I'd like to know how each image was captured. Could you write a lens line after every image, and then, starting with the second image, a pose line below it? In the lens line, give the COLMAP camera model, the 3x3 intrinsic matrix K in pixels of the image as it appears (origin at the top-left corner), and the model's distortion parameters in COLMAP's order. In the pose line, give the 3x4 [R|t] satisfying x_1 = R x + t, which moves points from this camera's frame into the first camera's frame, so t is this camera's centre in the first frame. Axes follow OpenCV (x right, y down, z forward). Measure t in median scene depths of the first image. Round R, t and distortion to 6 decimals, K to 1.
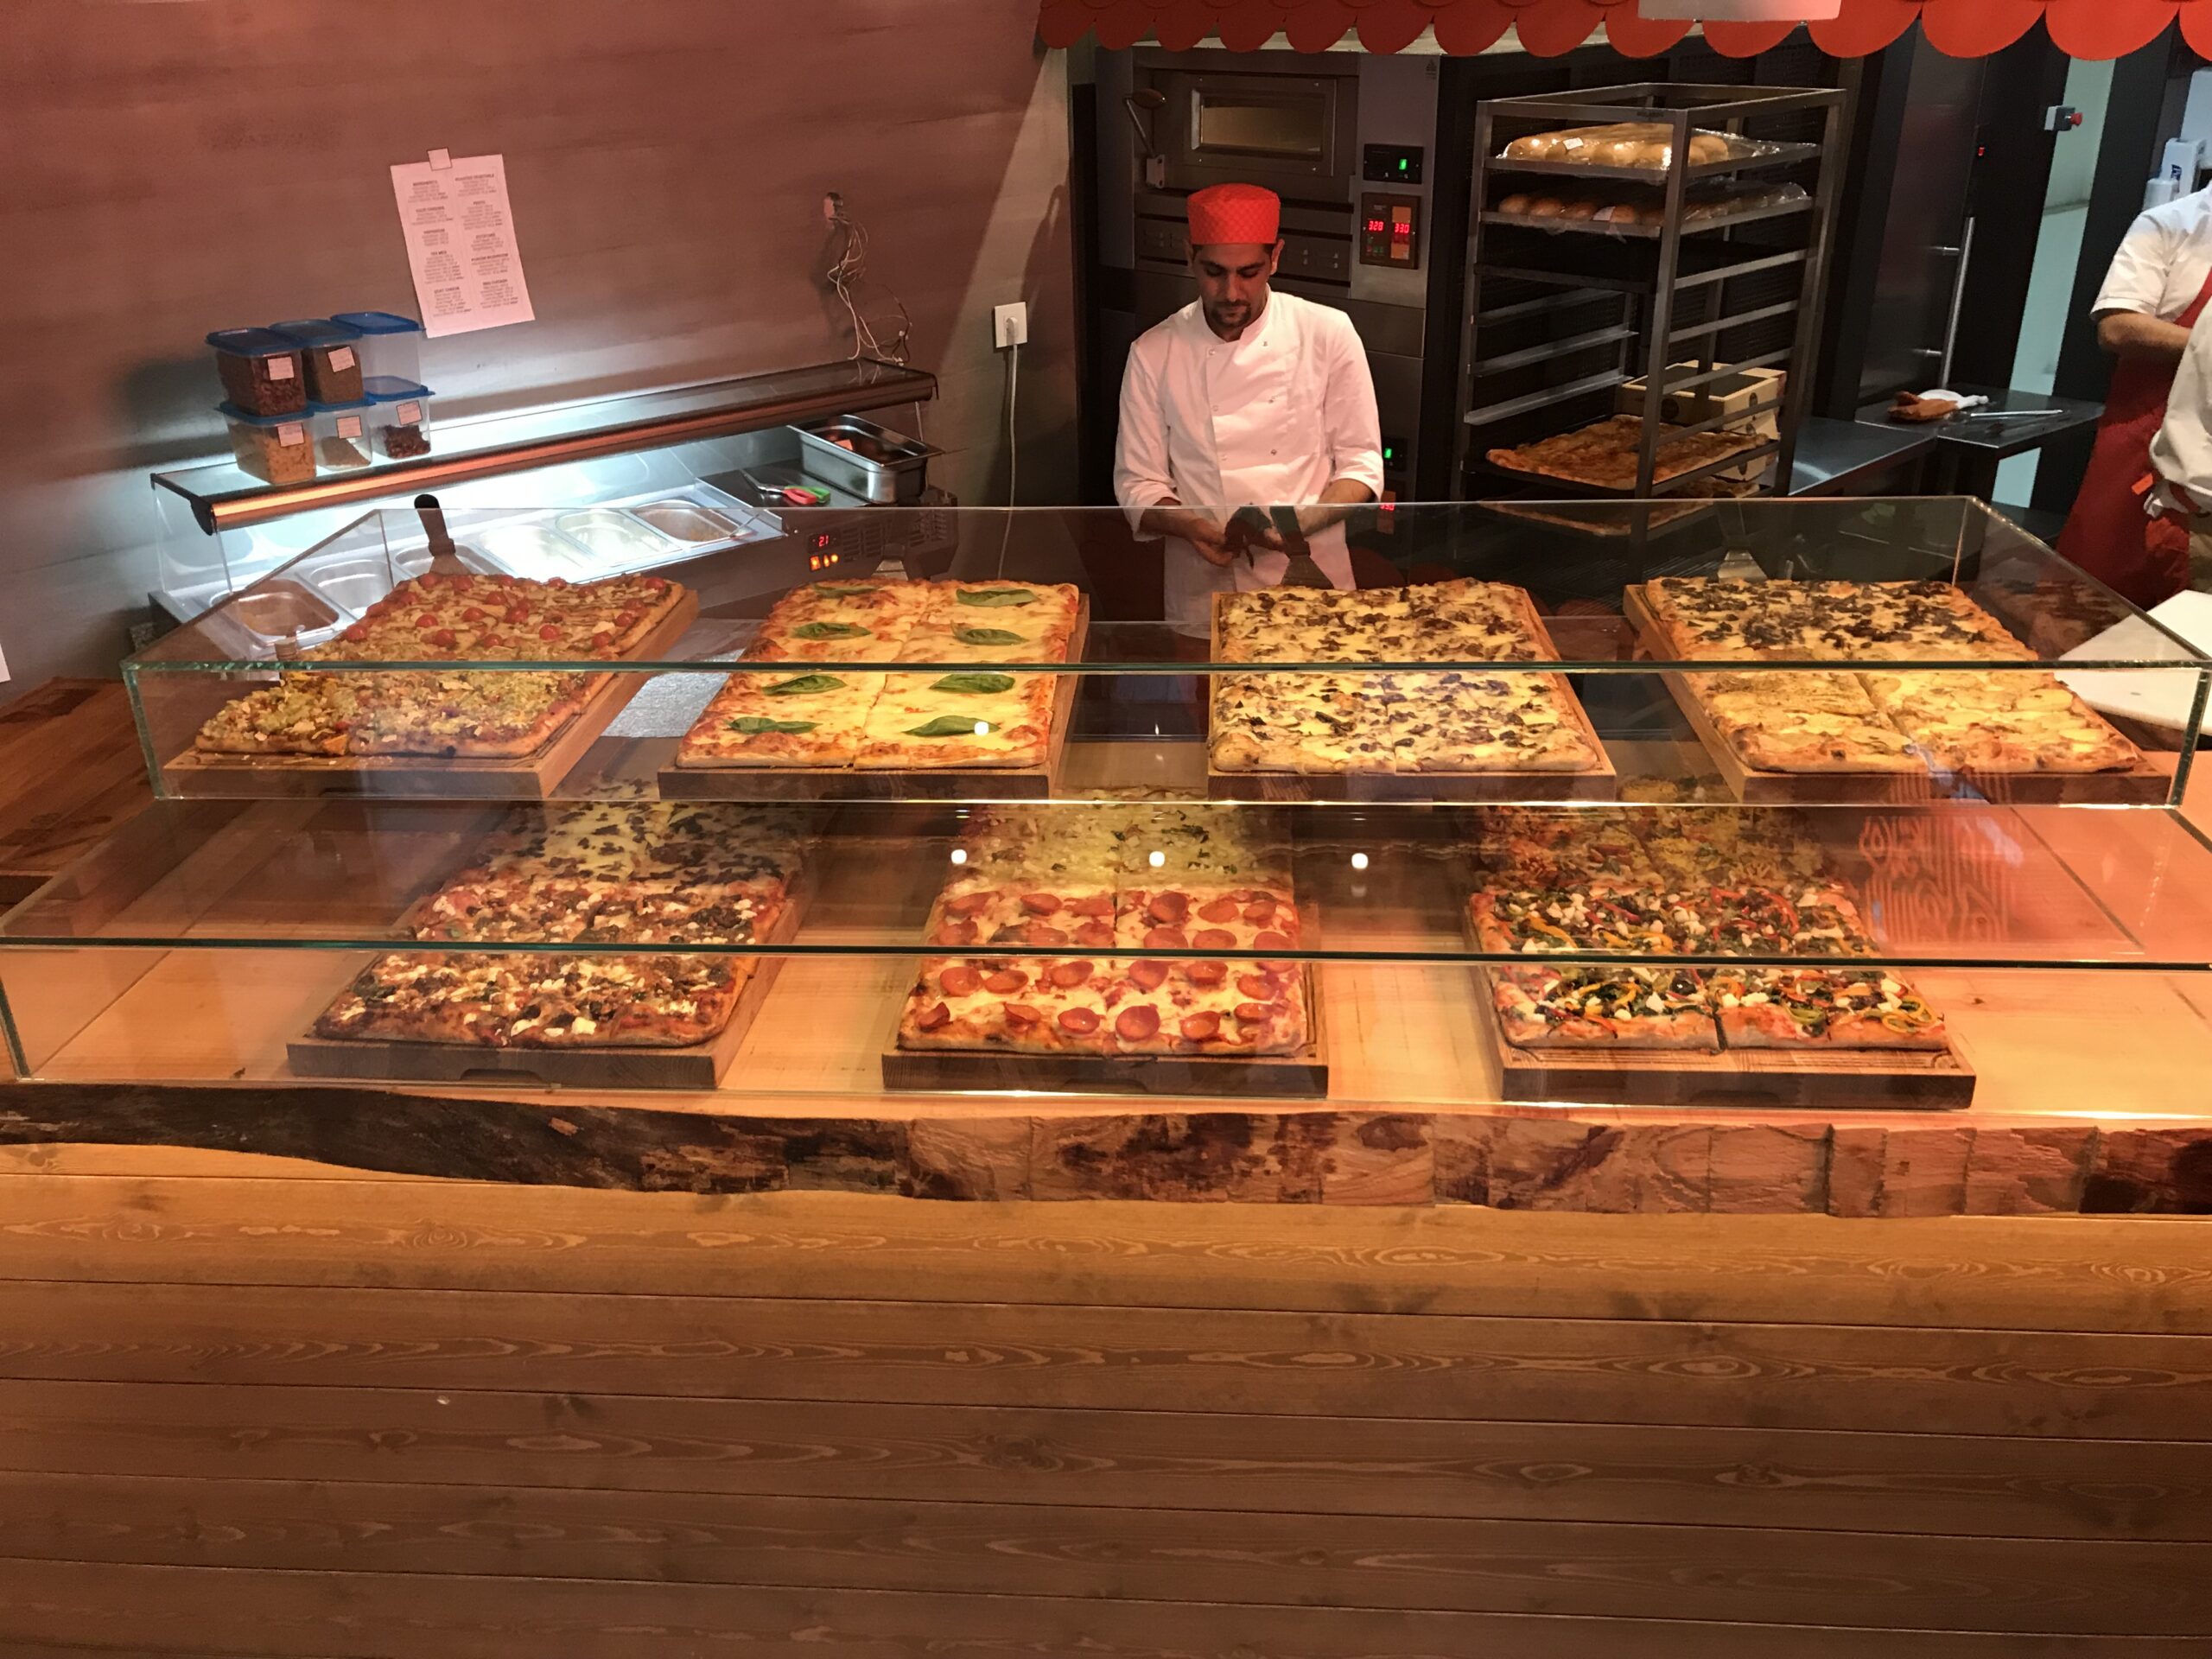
lens RADIAL K [[1826.9, 0, 1106.0], [0, 1826.9, 829.5], [0, 0, 1]] dist [0.002303, 0.050175]
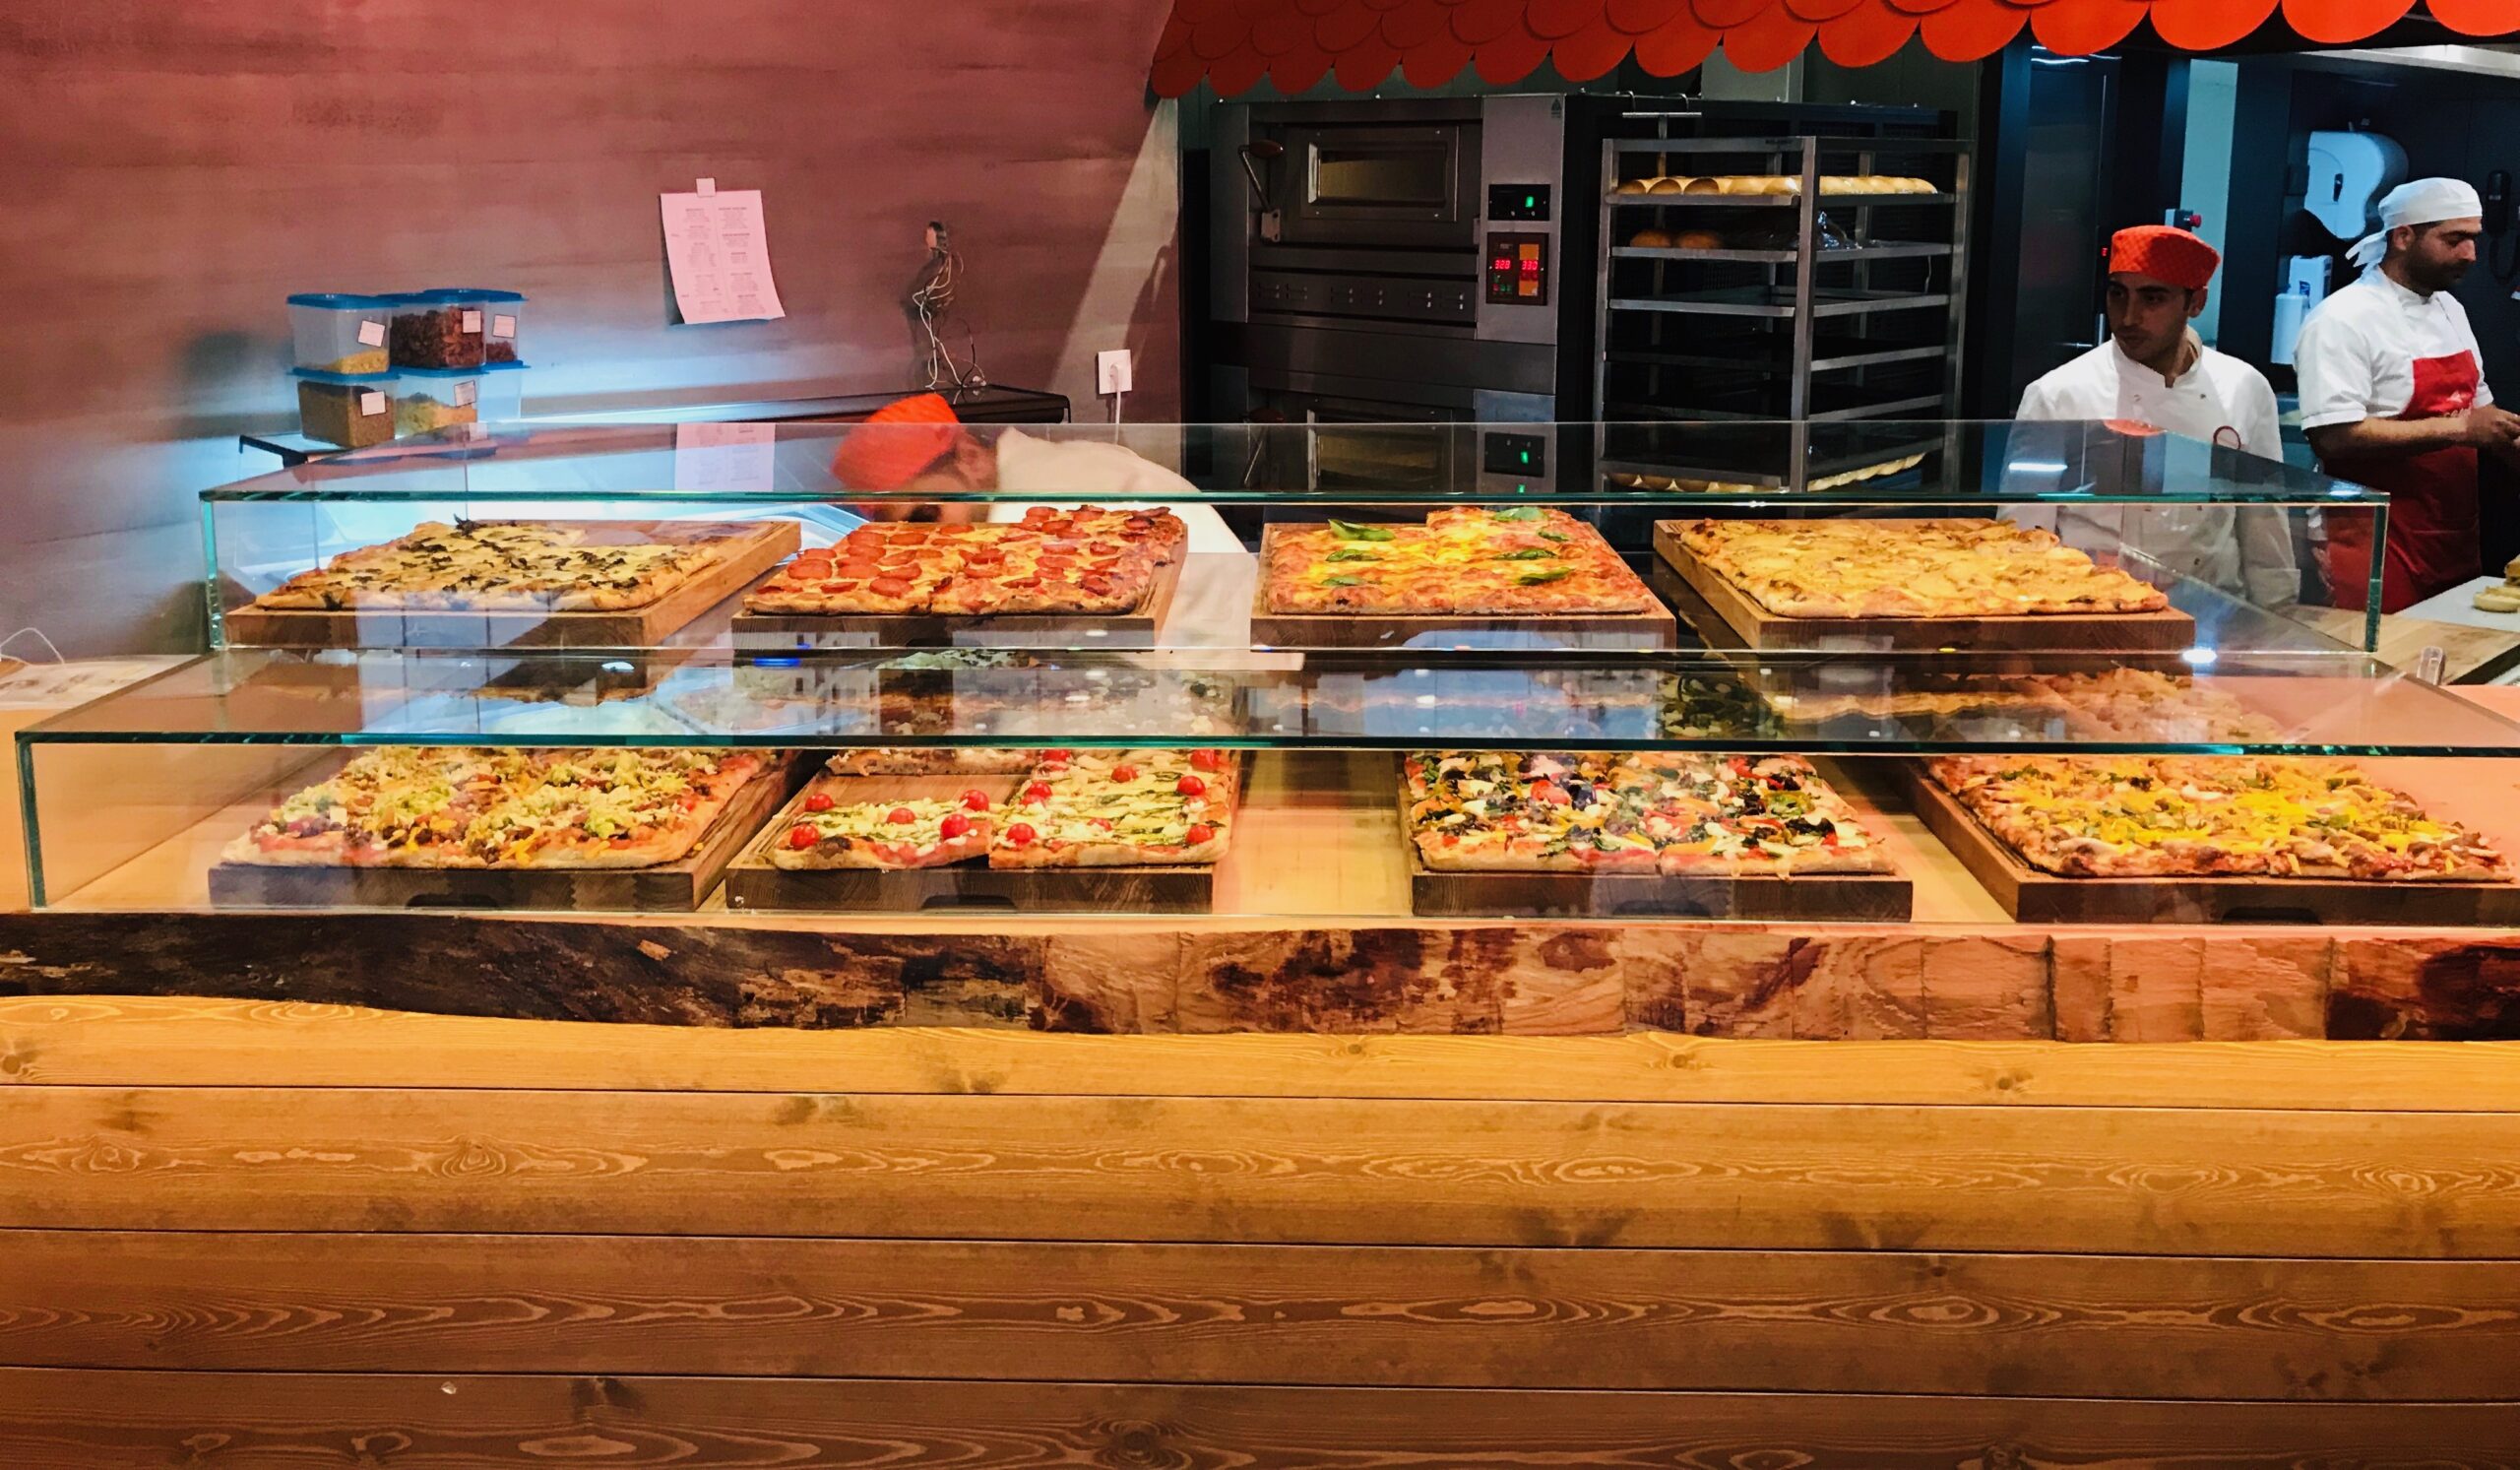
lens RADIAL K [[2103.2, 0, 1264.0], [0, 2103.2, 565.5], [0, 0, 1]] dist [-0.001401, 0.062263]
pose [[0.999167, 0.014306, 0.038220, -0.038998], [-0.004178, 0.967483, -0.252903, 0.228958], [-0.040596, 0.252532, 0.966736, -0.051409]]
